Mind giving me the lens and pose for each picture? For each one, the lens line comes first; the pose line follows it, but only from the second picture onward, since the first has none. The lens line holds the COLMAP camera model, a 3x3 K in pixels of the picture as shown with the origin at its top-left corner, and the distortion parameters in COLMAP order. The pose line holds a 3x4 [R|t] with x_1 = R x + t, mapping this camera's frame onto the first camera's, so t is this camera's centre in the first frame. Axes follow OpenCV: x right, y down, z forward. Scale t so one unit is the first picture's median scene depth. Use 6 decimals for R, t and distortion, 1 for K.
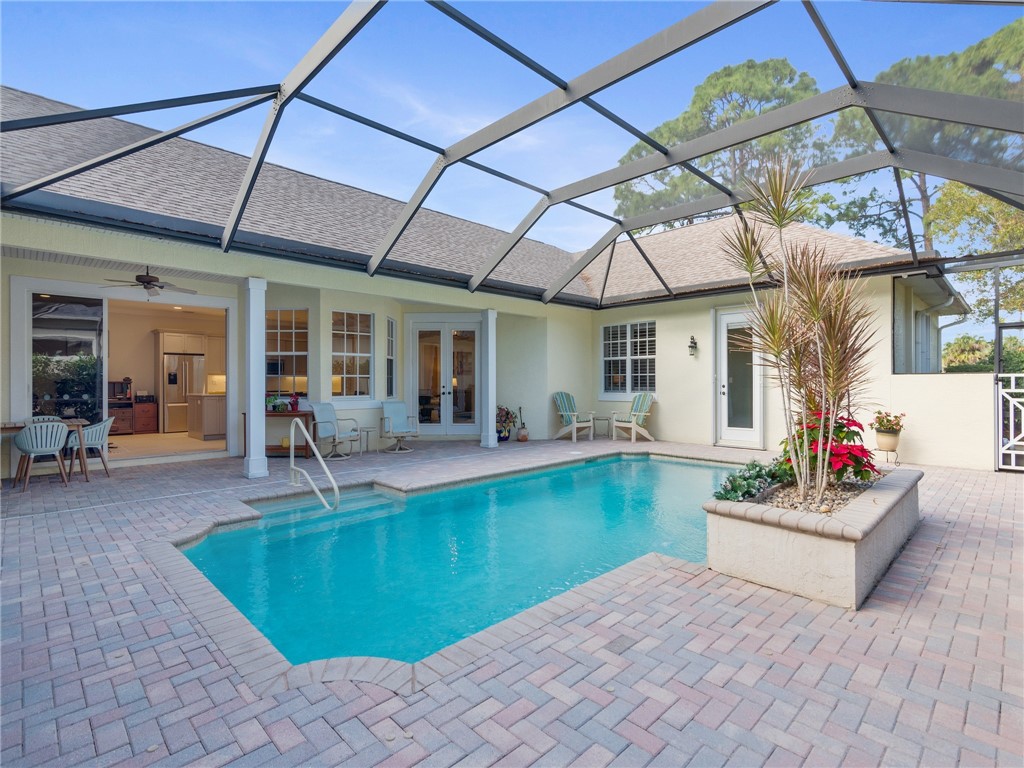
lens RADIAL K [[498.6, 0, 512.0], [0, 498.6, 384.0], [0, 0, 1]] dist [-0.000100, 0.000239]
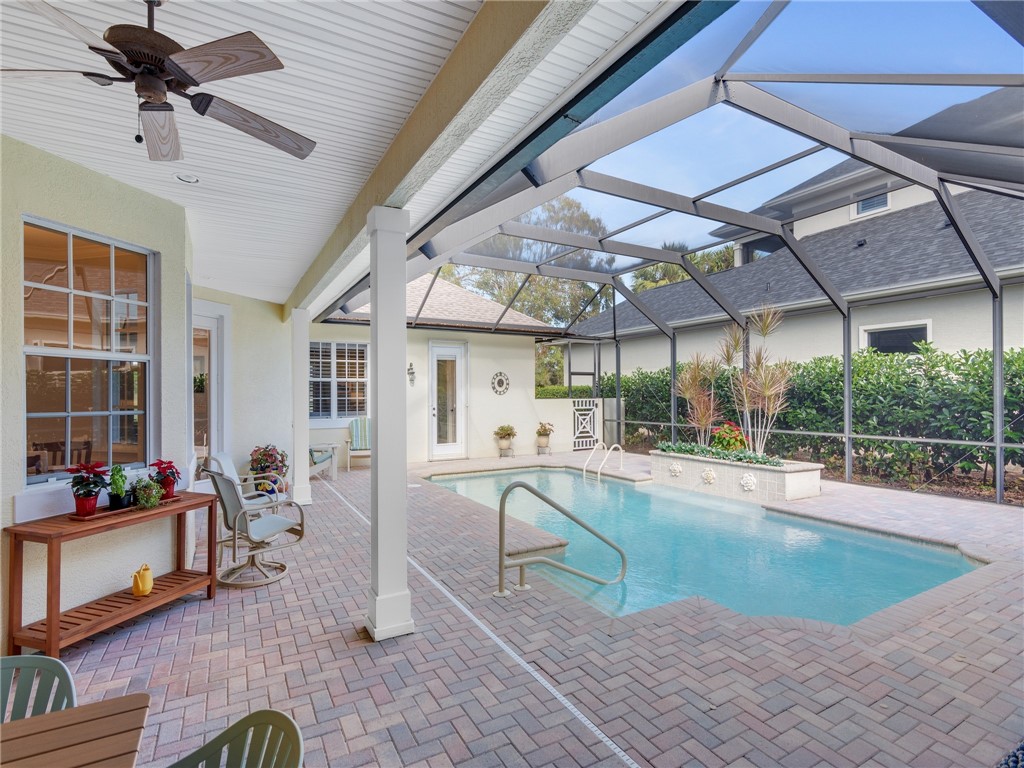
lens RADIAL K [[502.1, 0, 509.2], [0, 502.1, 392.6], [0, 0, 1]] dist [-0.000433, 0.000375]
pose [[0.267990, 0.005404, 0.963406, -0.577754], [0.007833, 0.999939, -0.007788, -0.020237], [-0.963390, 0.009633, 0.267932, 0.466805]]
